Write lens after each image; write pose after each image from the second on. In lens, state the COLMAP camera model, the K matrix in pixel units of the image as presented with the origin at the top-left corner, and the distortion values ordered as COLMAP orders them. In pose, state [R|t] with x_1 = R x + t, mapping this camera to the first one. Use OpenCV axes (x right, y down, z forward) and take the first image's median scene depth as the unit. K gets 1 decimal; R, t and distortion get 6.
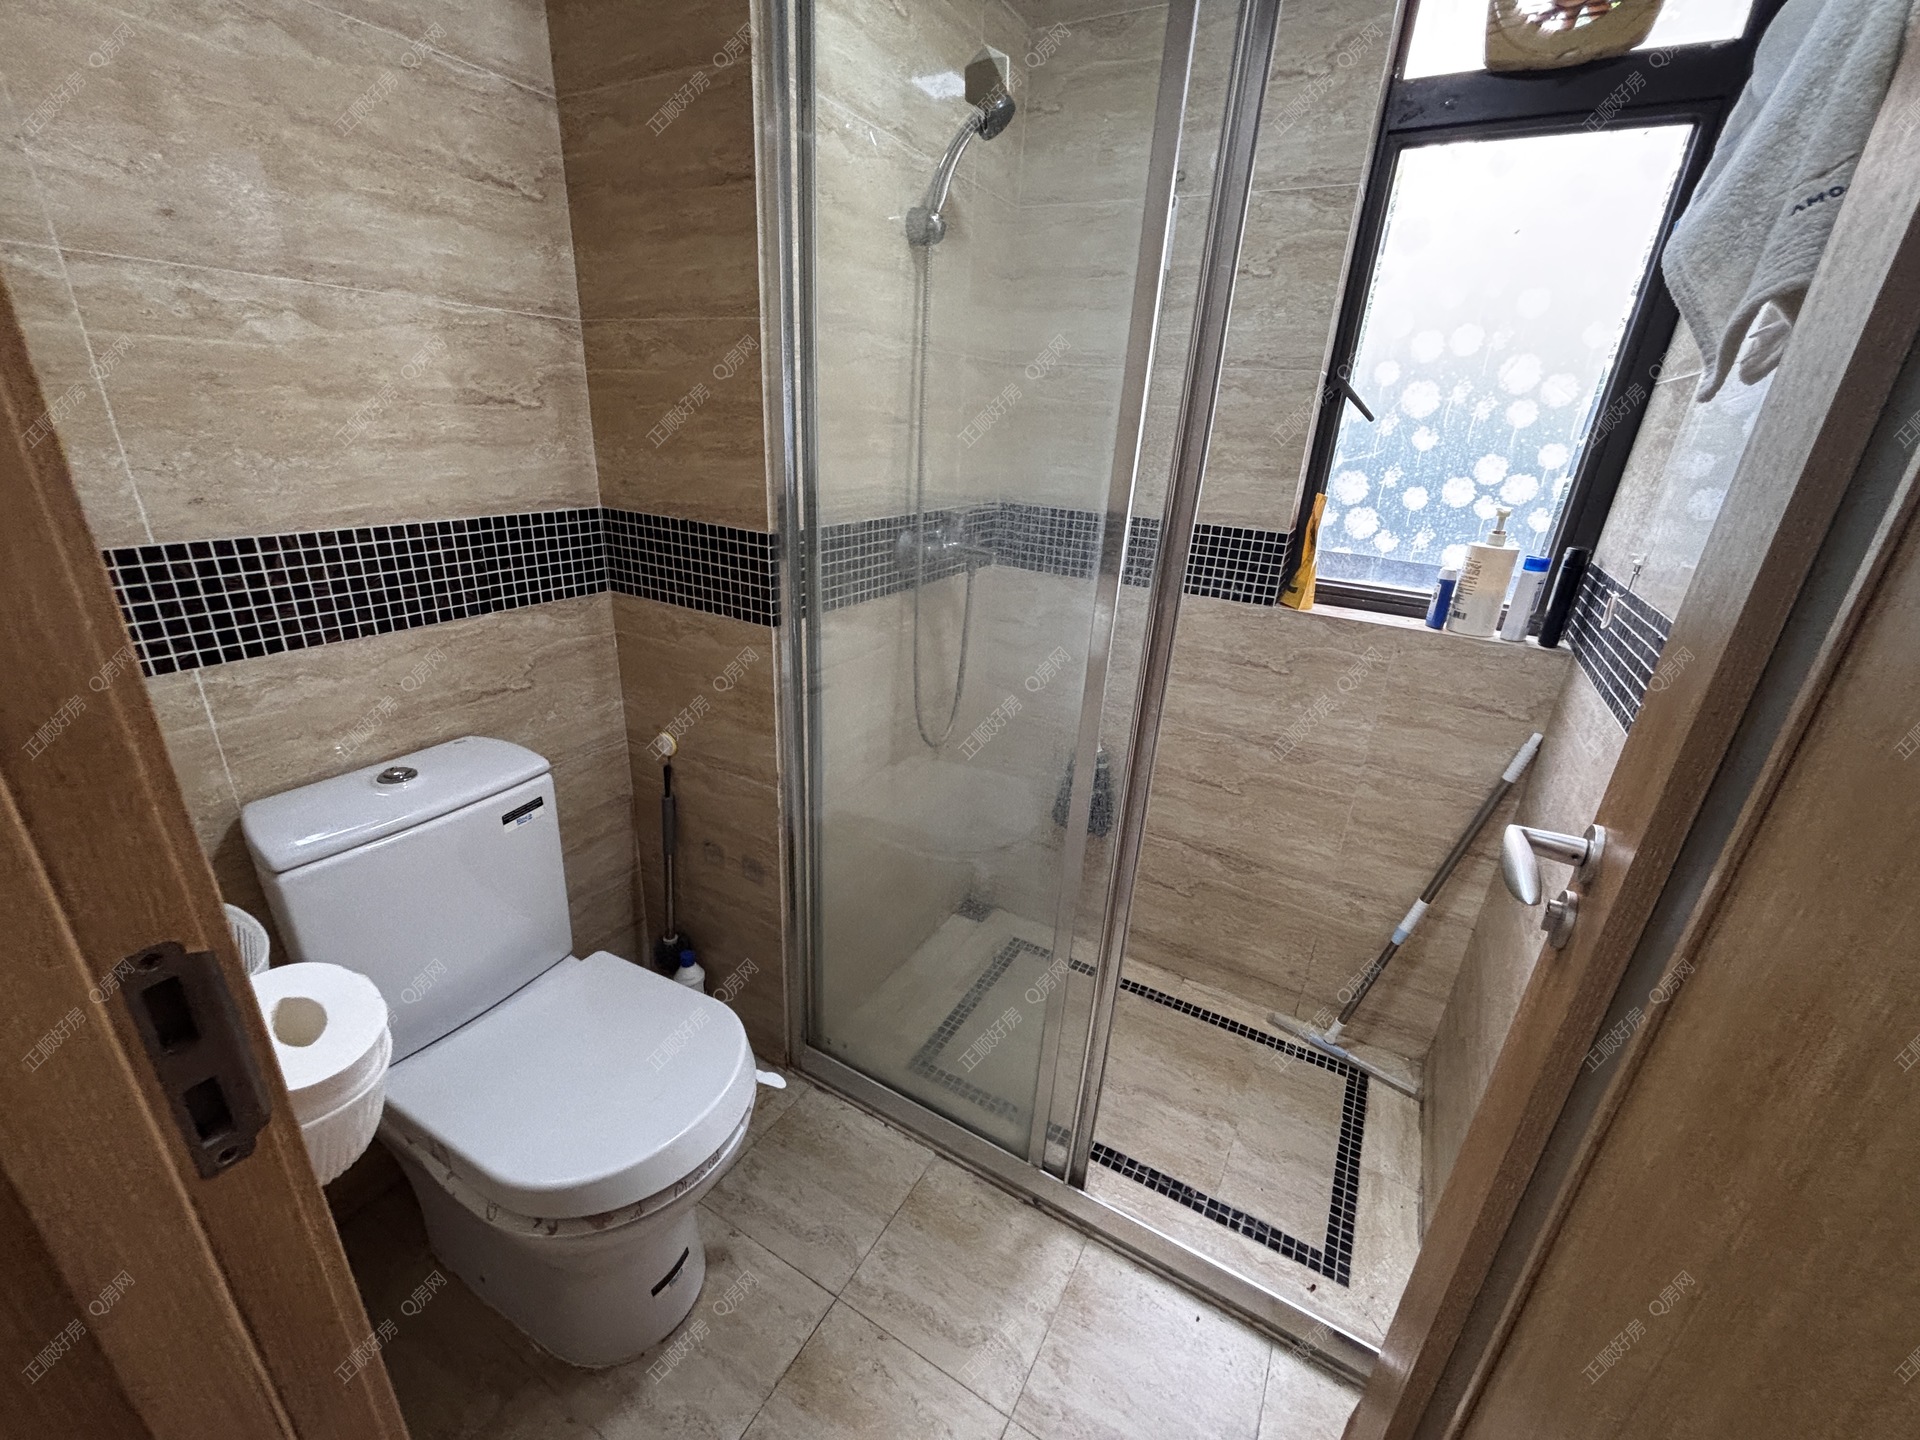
lens RADIAL K [[775.9, 0, 954.2], [0, 775.9, 722.8], [0, 0, 1]] dist [0.000426, 0.001744]
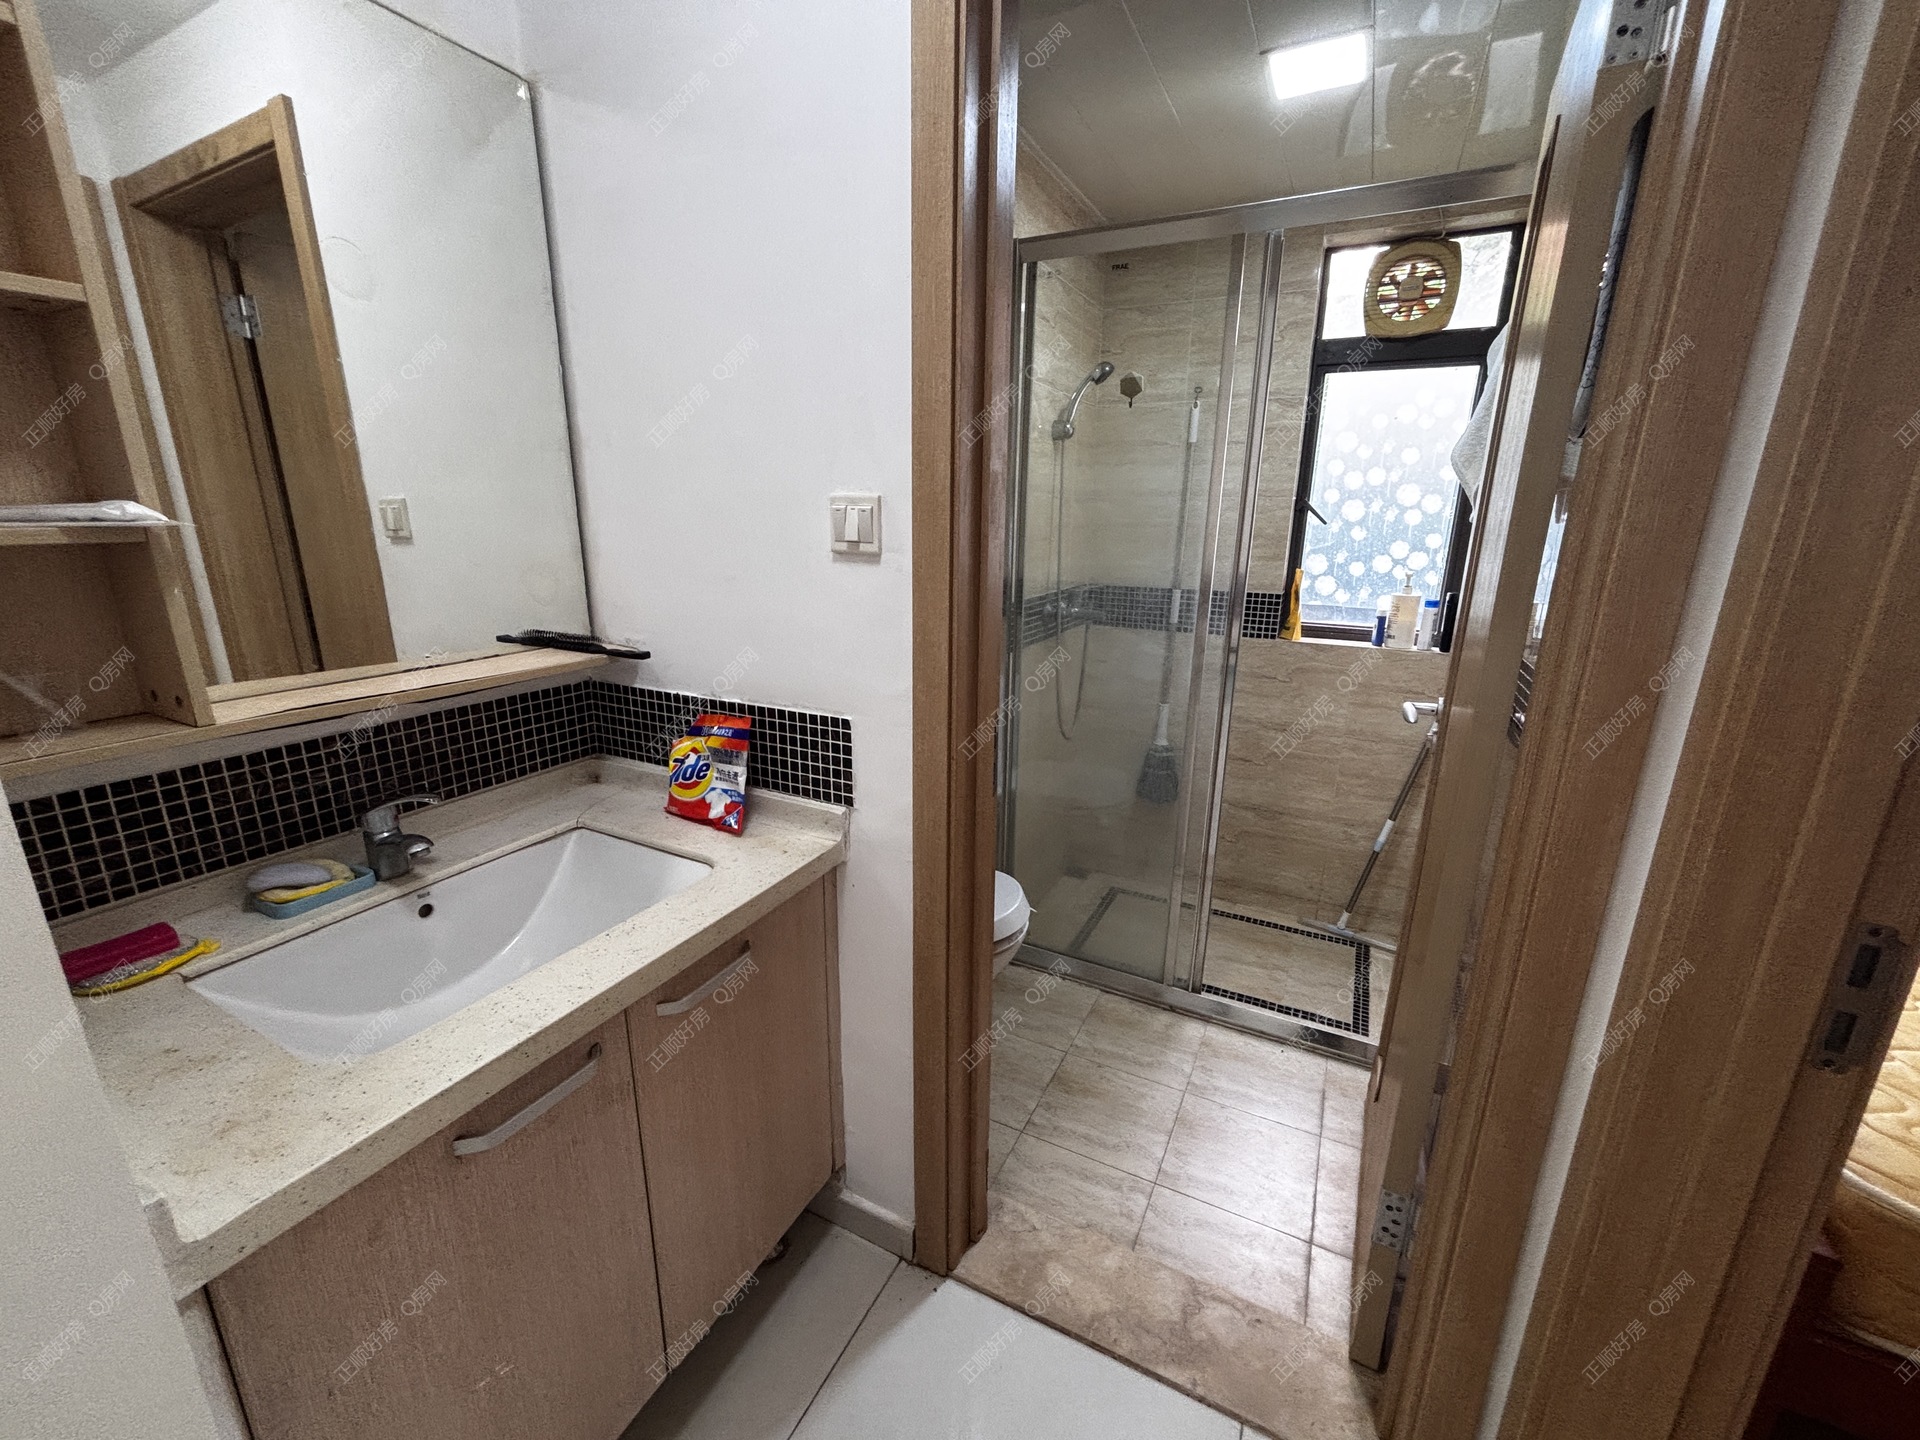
lens RADIAL K [[775.9, 0, 955.4], [0, 775.9, 721.6], [0, 0, 1]] dist [0.000426, 0.001744]
pose [[0.998194, -0.050673, 0.032251, -0.310955], [0.053936, 0.992468, -0.109991, 0.160336], [-0.026434, 0.111532, 0.993409, -0.552049]]
